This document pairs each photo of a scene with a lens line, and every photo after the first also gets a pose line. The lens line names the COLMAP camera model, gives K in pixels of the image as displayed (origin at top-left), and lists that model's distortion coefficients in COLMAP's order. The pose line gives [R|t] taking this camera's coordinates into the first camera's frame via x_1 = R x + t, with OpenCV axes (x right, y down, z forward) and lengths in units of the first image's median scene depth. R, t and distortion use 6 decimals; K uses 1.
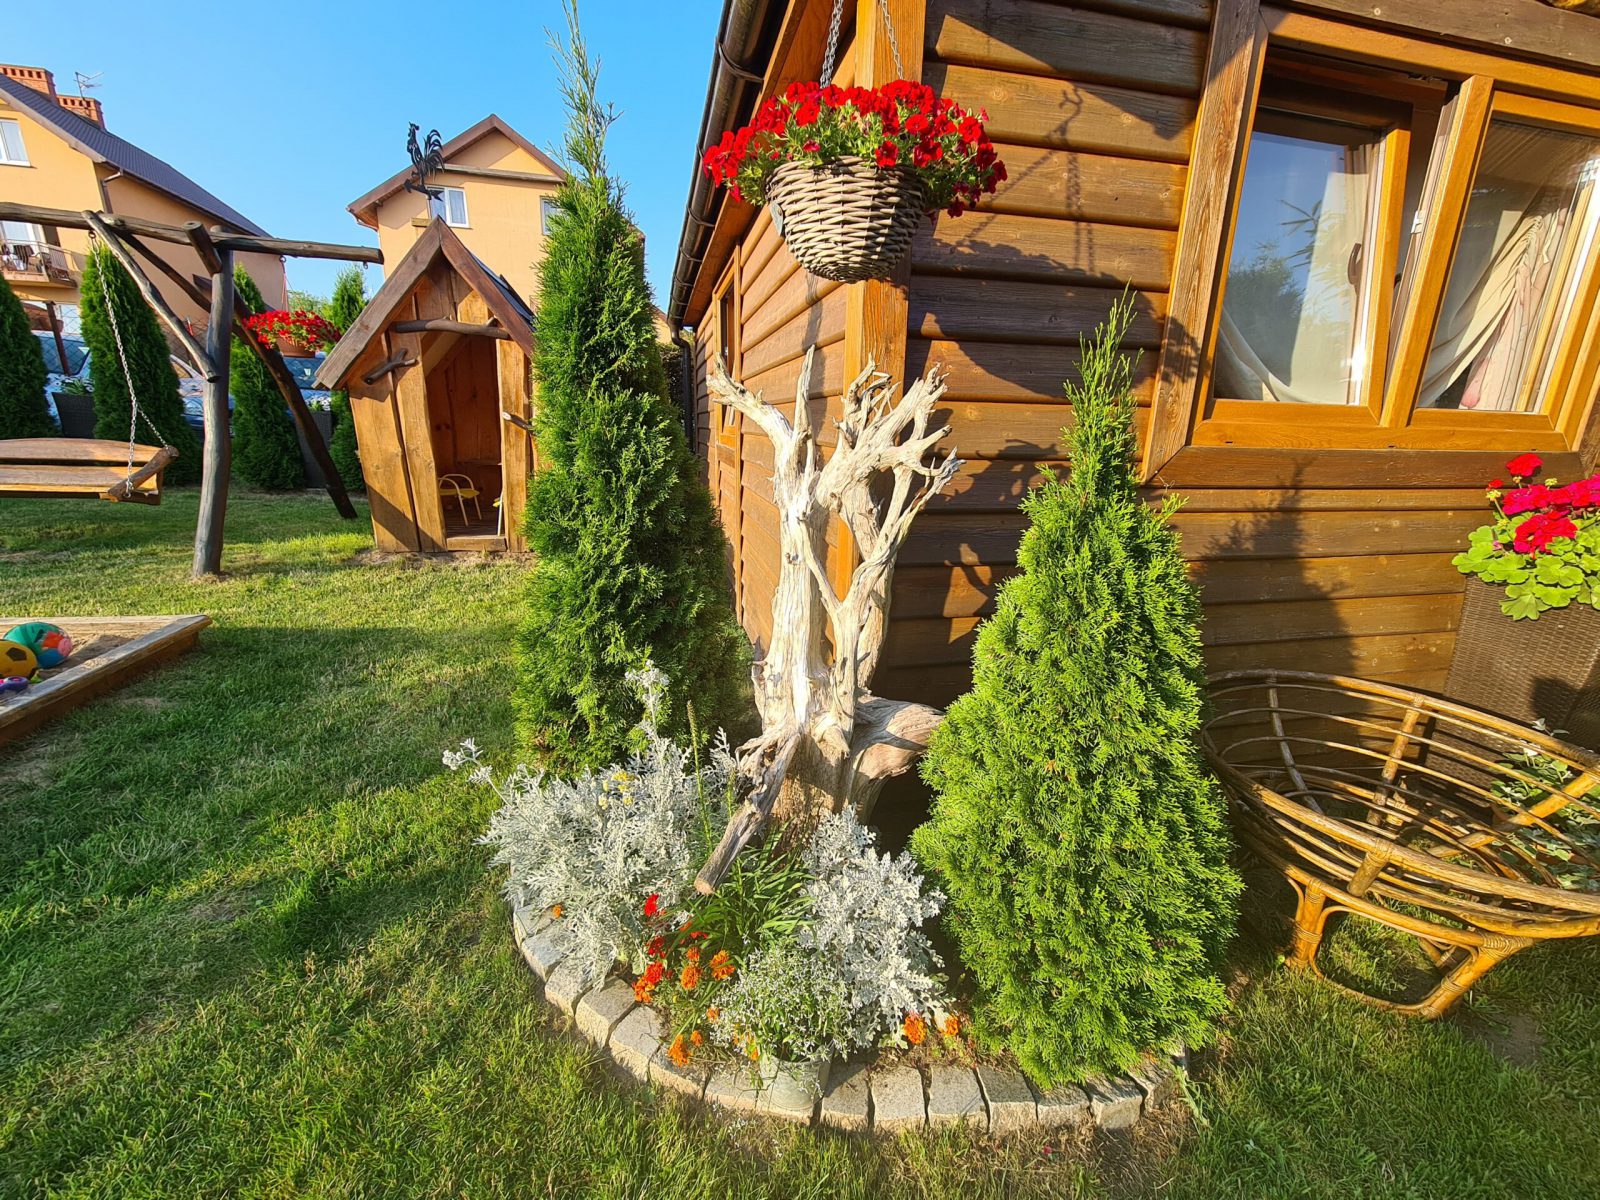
lens RADIAL K [[654.9, 0, 808.7], [0, 654.9, 611.0], [0, 0, 1]] dist [0.000027, -0.000341]
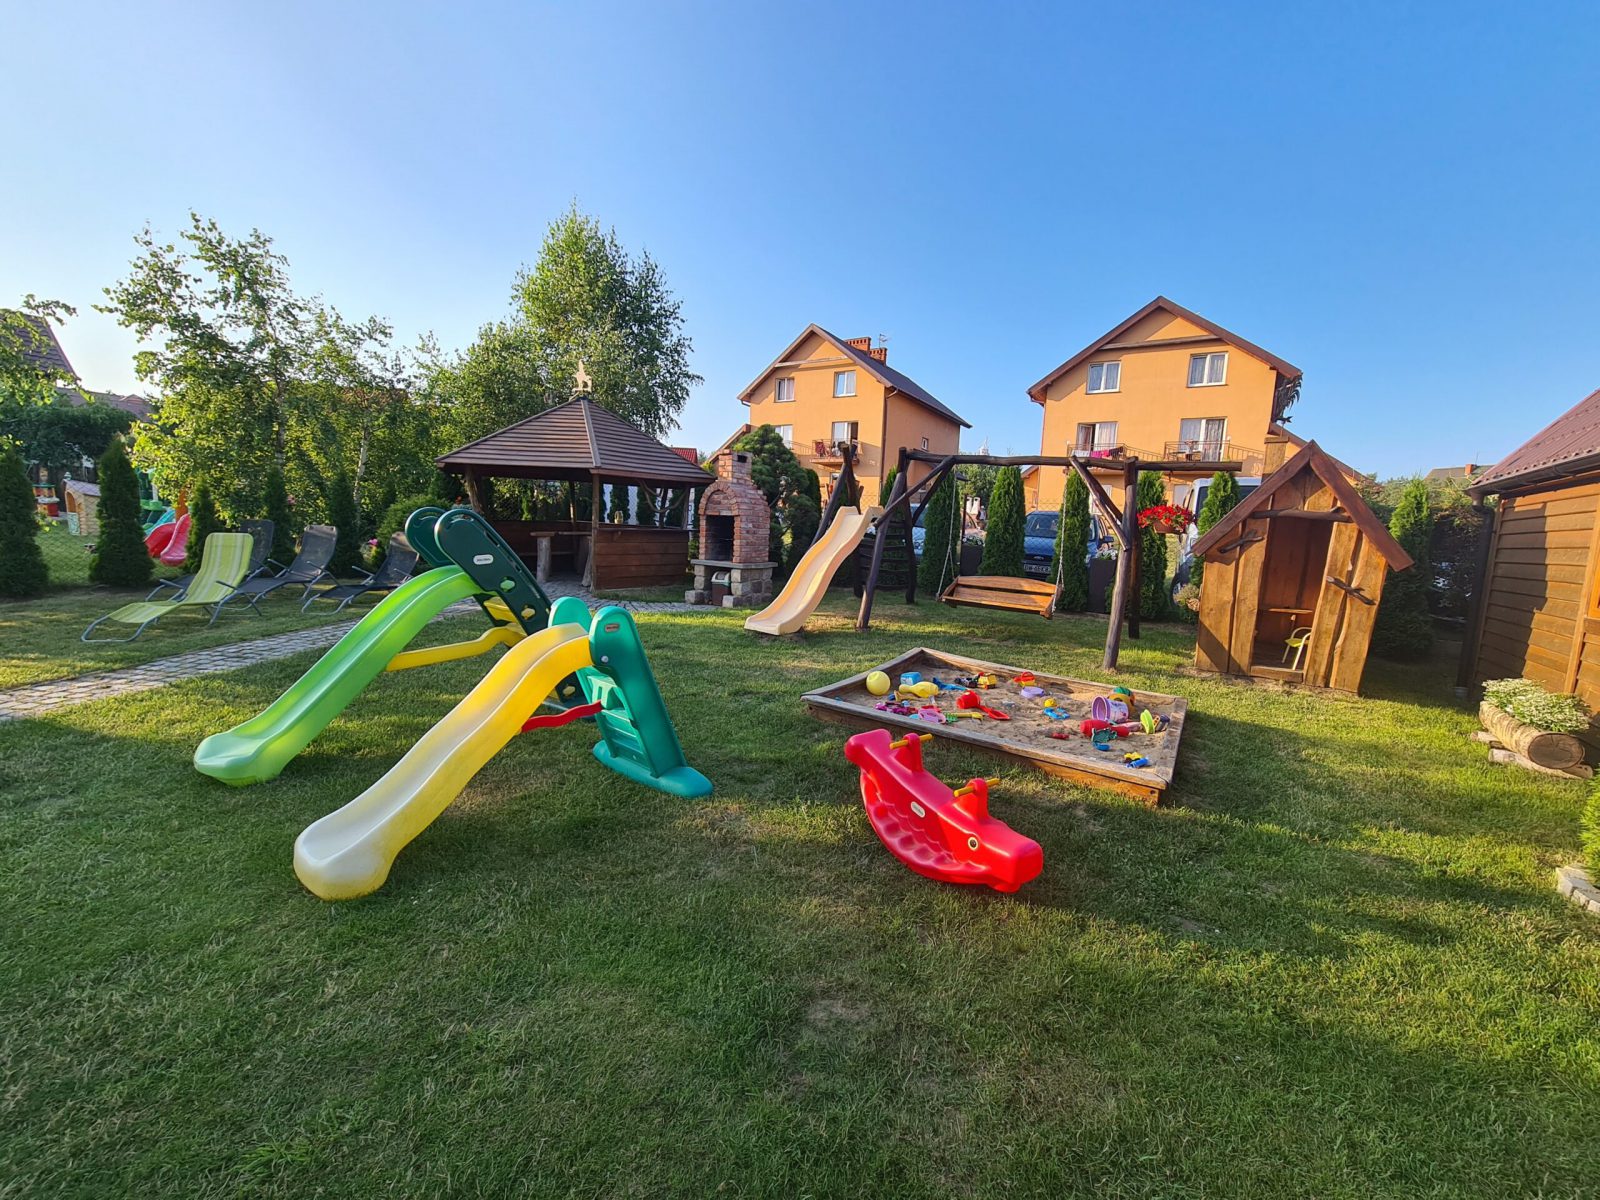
lens RADIAL K [[654.9, 0, 812.0], [0, 654.9, 609.0], [0, 0, 1]] dist [0.000027, -0.000341]
pose [[0.703476, 0.090933, -0.704878, -0.808334], [-0.219336, 0.971148, -0.093616, 0.286330], [0.676028, 0.220461, 0.703124, -1.648128]]
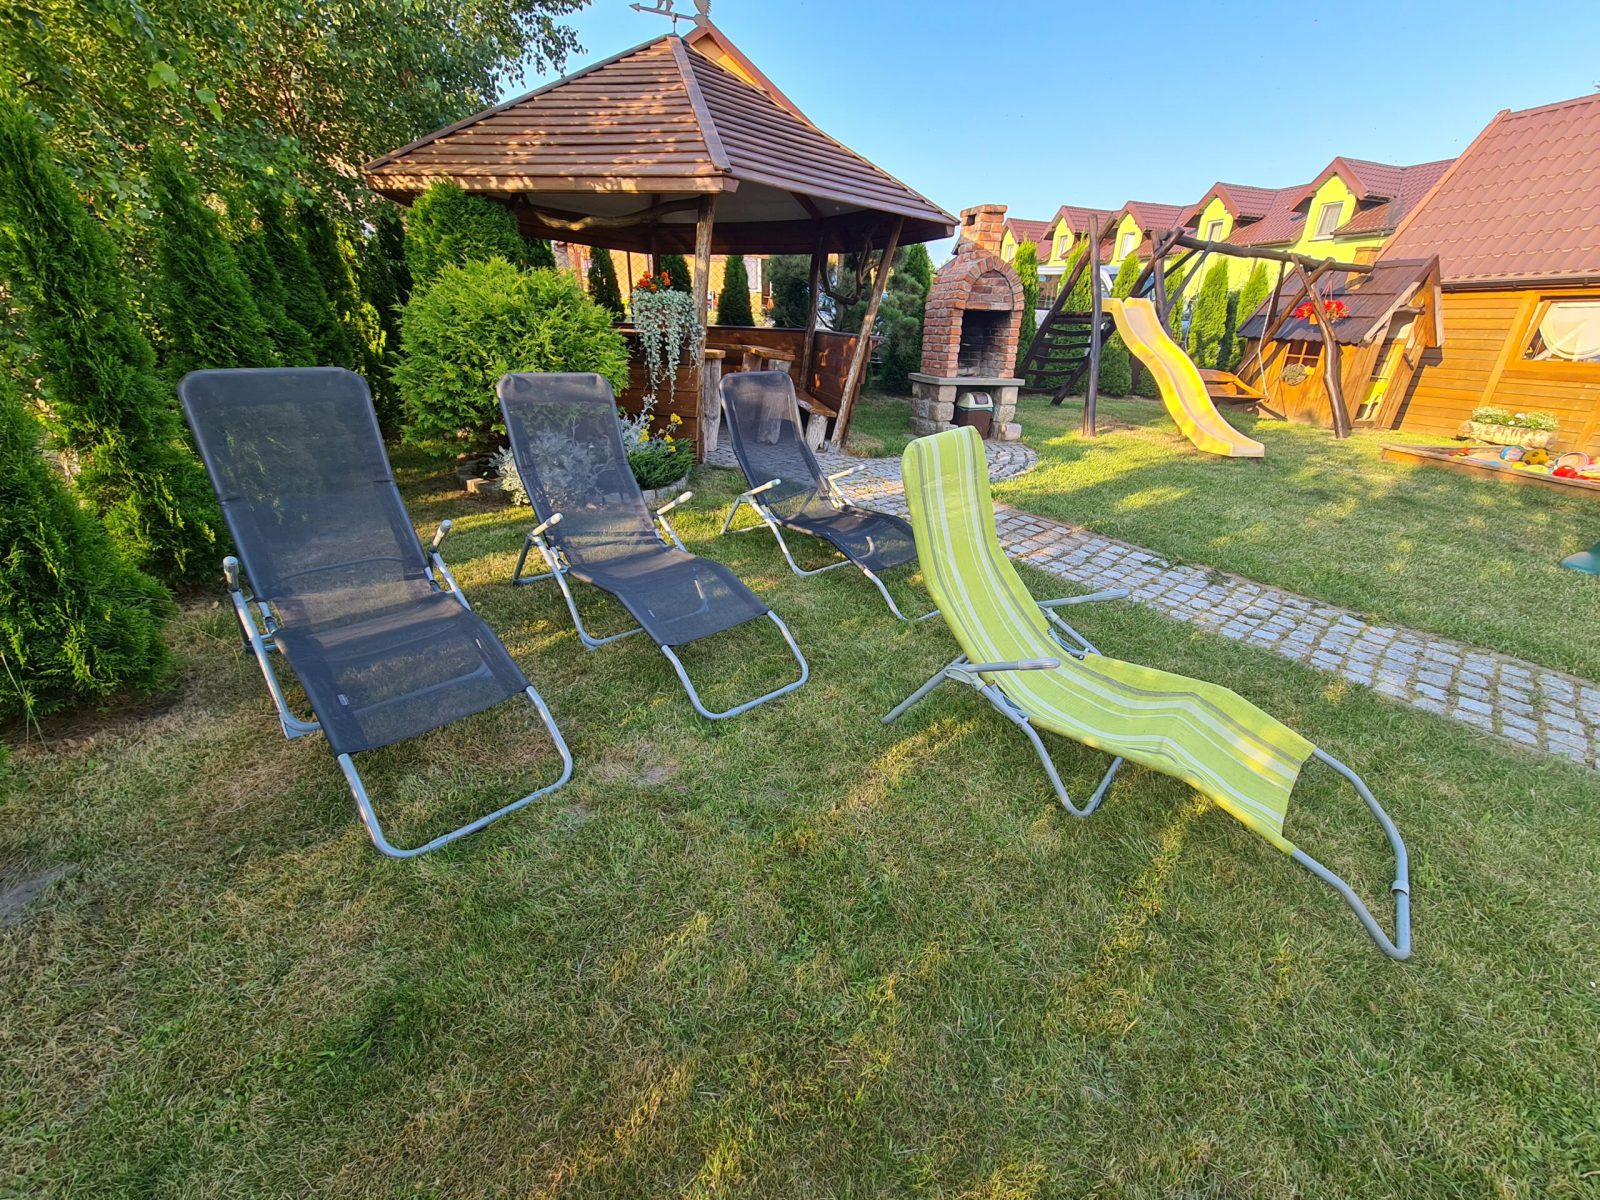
lens RADIAL K [[654.9, 0, 810.4], [0, 654.9, 608.2], [0, 0, 1]] dist [0.000027, -0.000341]
pose [[0.994741, -0.043303, 0.092818, -7.291824], [0.030280, 0.990055, 0.137384, 0.378180], [-0.097844, -0.133851, 0.986159, -2.536972]]
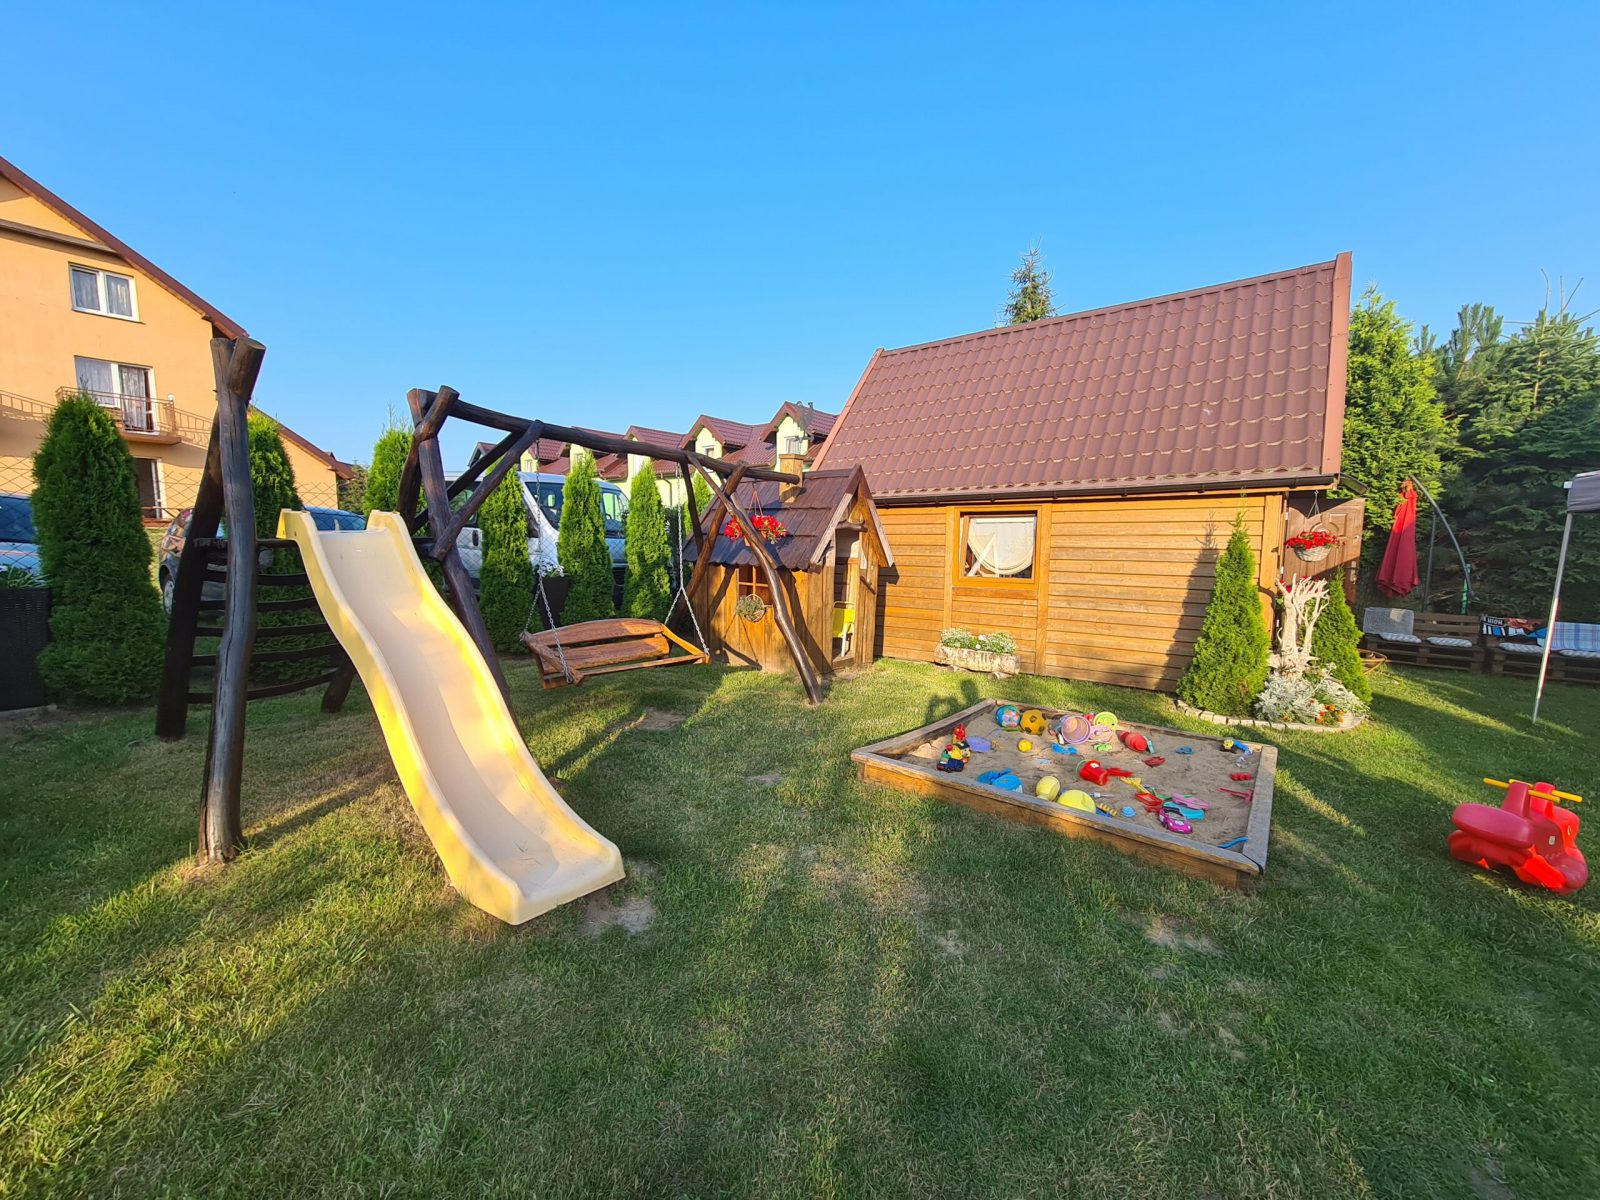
lens RADIAL K [[654.9, 0, 810.5], [0, 654.9, 608.6], [0, 0, 1]] dist [0.000027, -0.000341]
pose [[0.763411, -0.089120, 0.639735, -4.694246], [0.189168, 0.977856, -0.089517, -0.325052], [-0.617591, 0.189356, 0.763365, -0.322804]]
